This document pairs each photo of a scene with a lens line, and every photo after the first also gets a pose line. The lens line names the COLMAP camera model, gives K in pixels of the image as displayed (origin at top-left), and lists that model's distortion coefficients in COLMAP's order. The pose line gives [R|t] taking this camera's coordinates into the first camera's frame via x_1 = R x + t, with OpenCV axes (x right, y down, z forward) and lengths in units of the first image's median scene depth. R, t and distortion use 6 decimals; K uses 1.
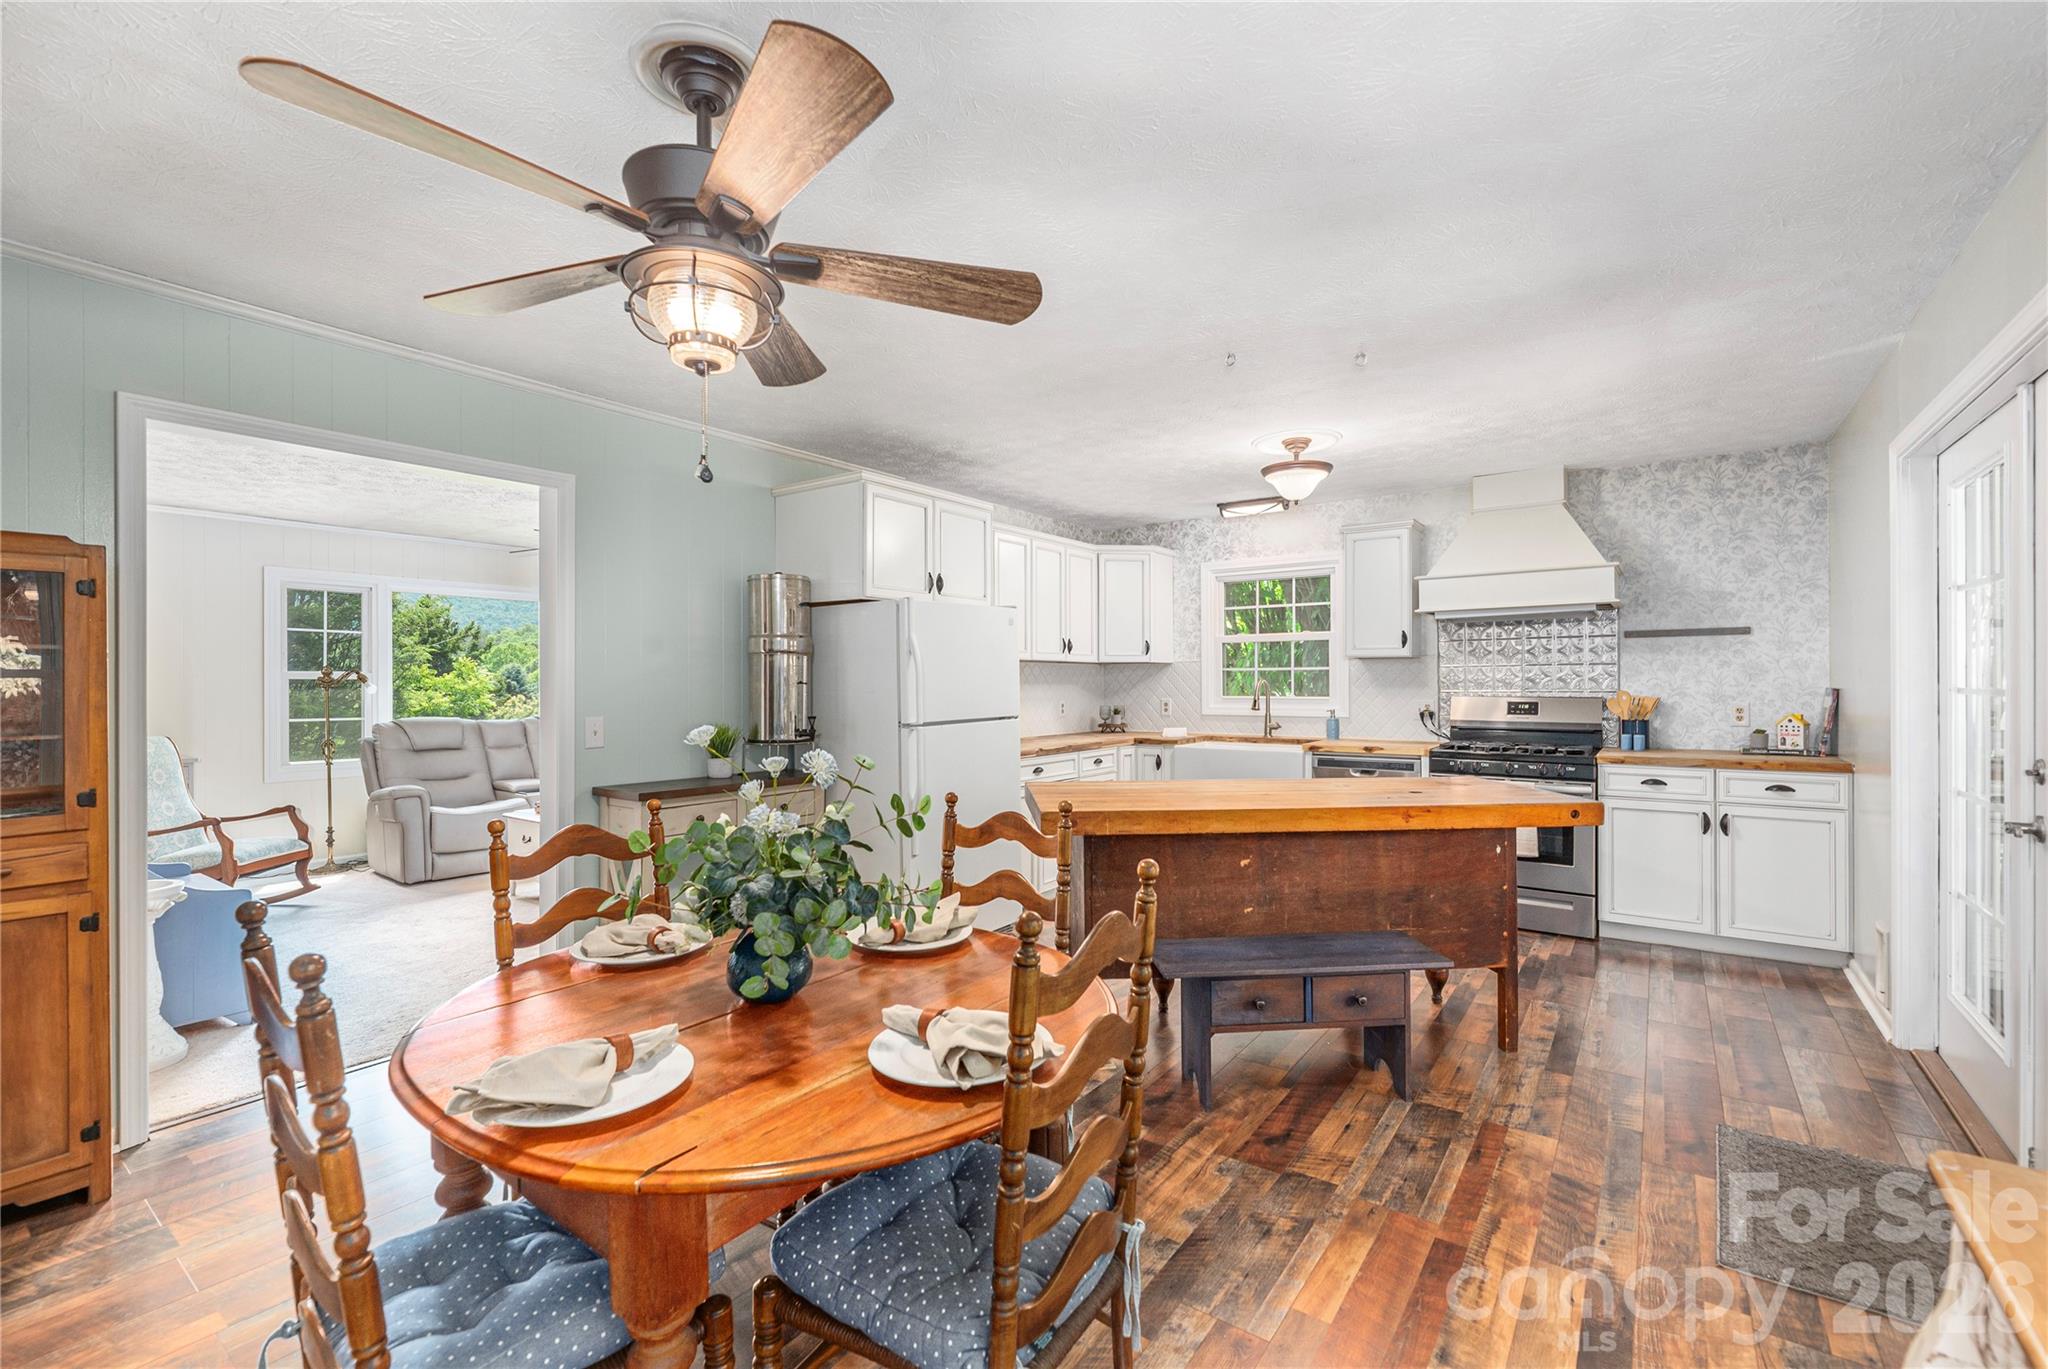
lens RADIAL K [[877.7, 0, 1036.0], [0, 877.7, 682.5], [0, 0, 1]] dist [-0.003625, -0.000176]
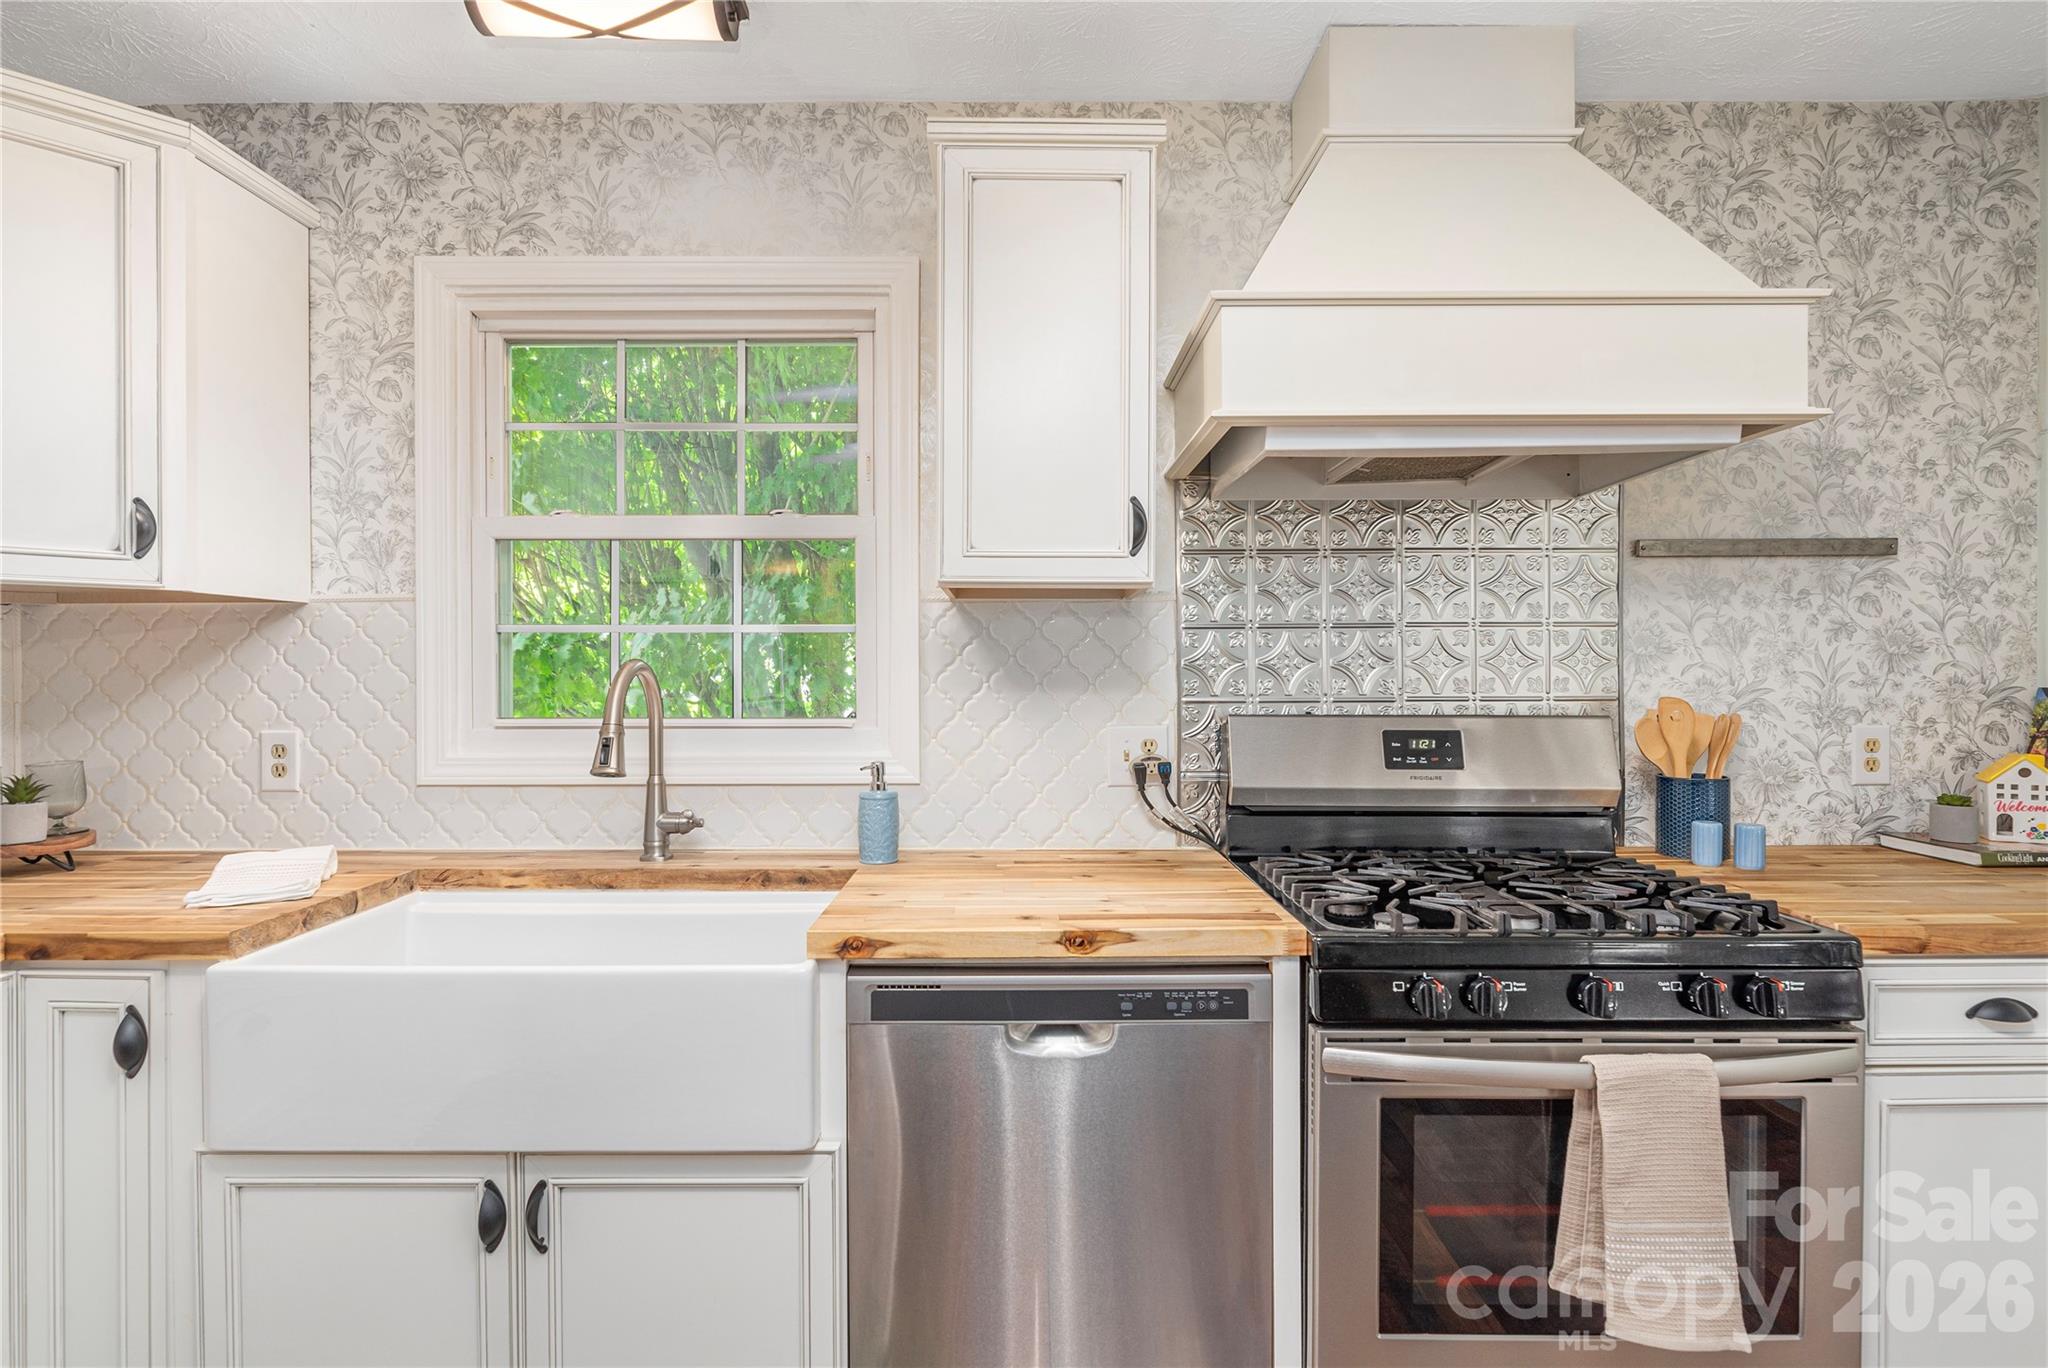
lens RADIAL K [[1001.7, 0, 1030.8], [0, 1001.7, 673.6], [0, 0, 1]] dist [-0.004226, -0.000028]
pose [[0.810228, 0.002945, 0.586107, 0.220931], [-0.002545, 0.999996, -0.001506, 0.000471], [-0.586109, -0.000272, 0.810232, 0.852672]]
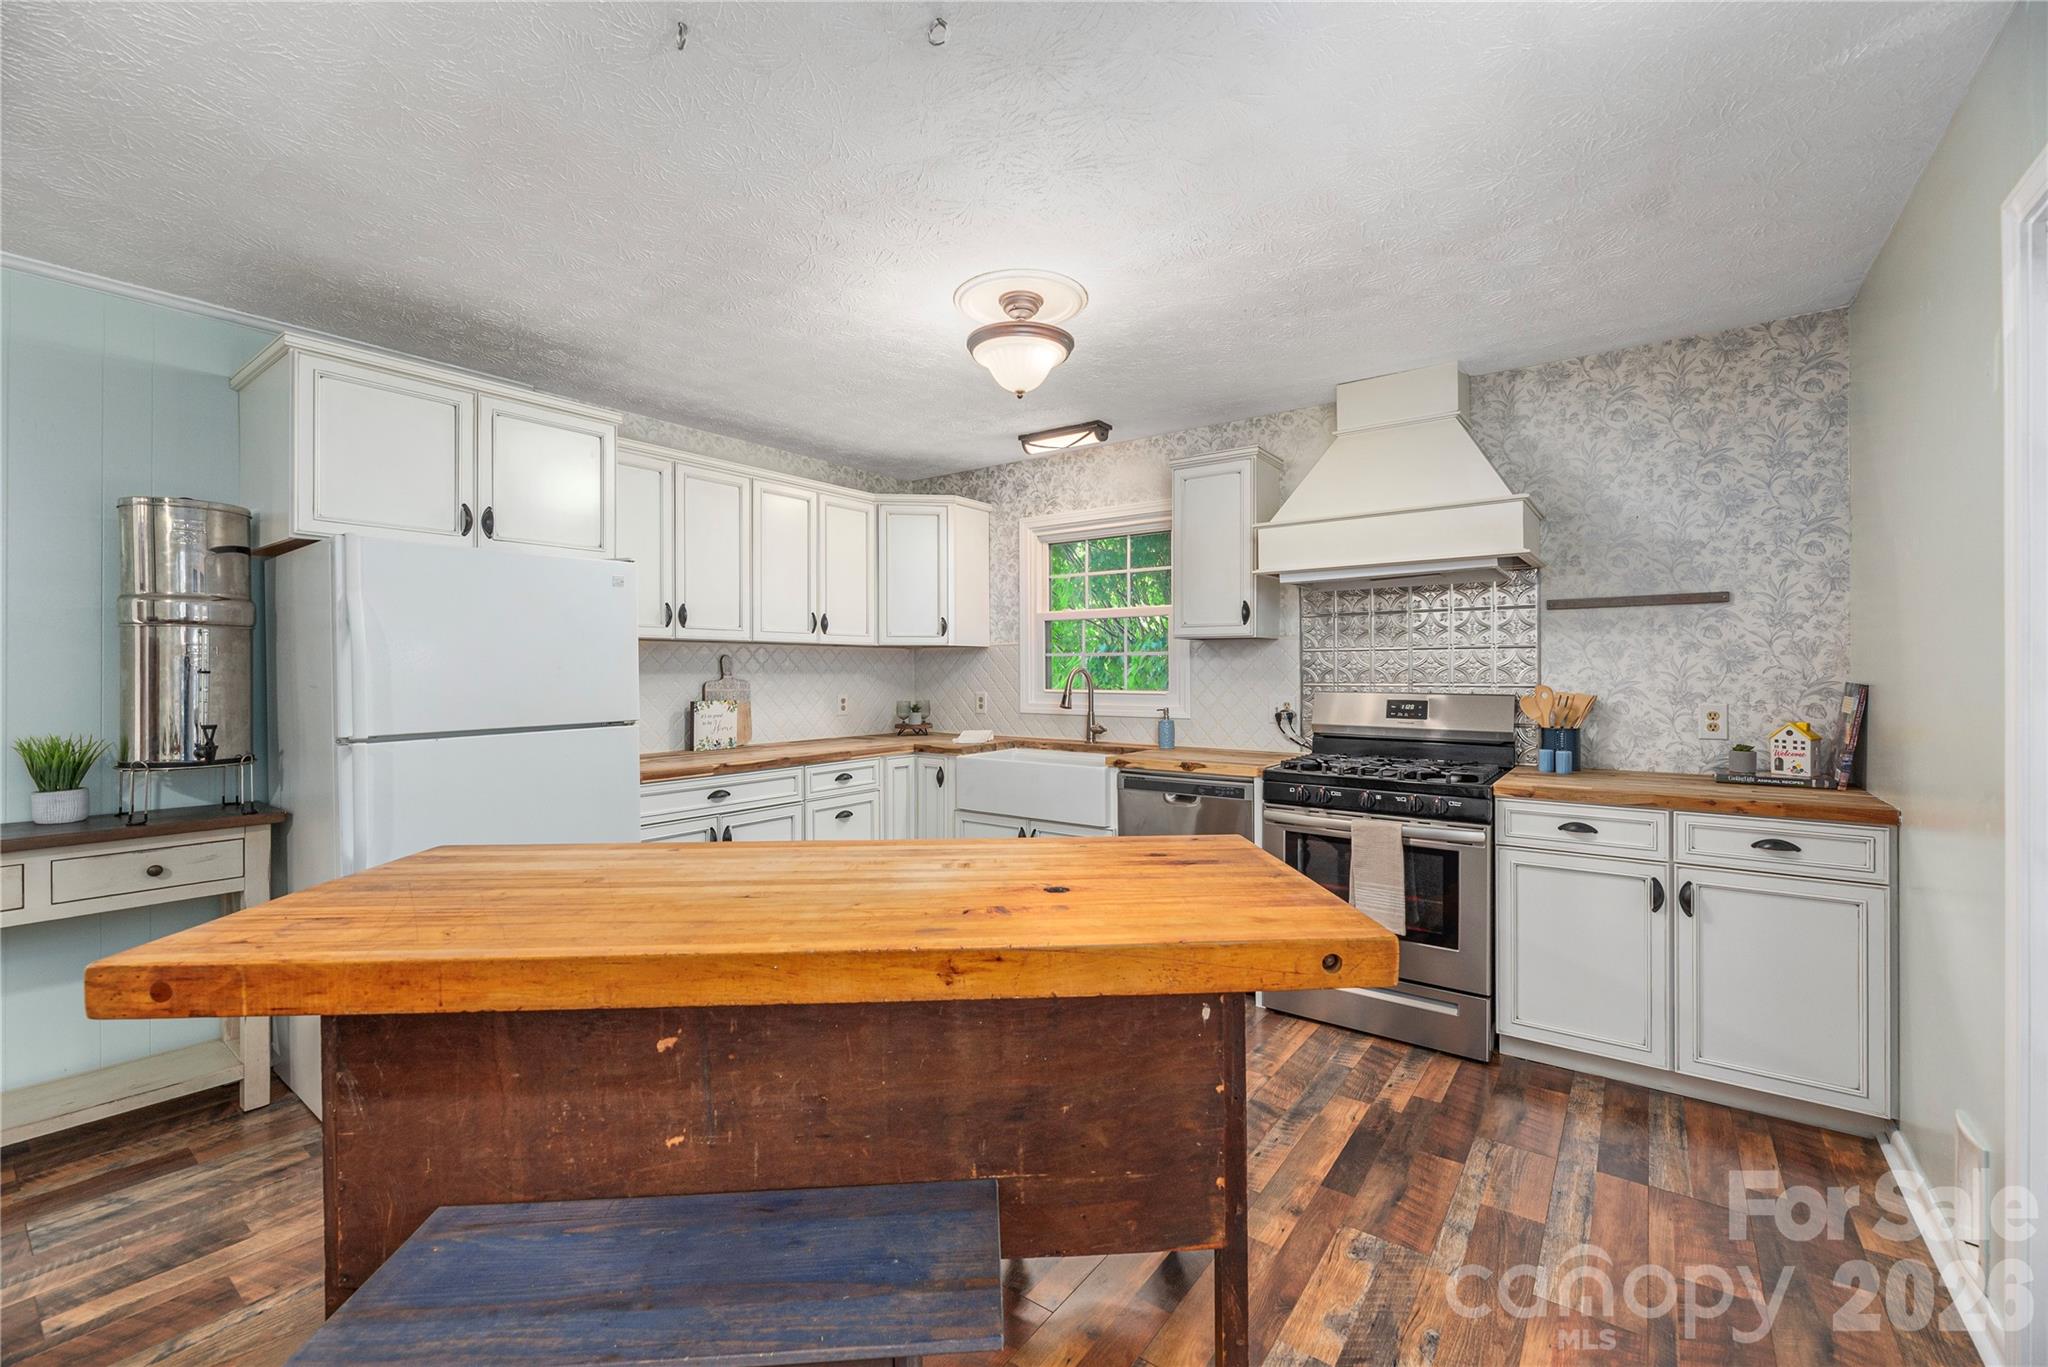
lens RADIAL K [[848.1, 0, 1025.4], [0, 848.1, 668.5], [0, 0, 1]] dist [-0.003318, 0.000117]
pose [[0.999894, 0.002883, -0.014265, 0.282577], [-0.002913, 0.999994, -0.002031, -0.001728], [0.014259, 0.002072, 0.999896, 0.339593]]
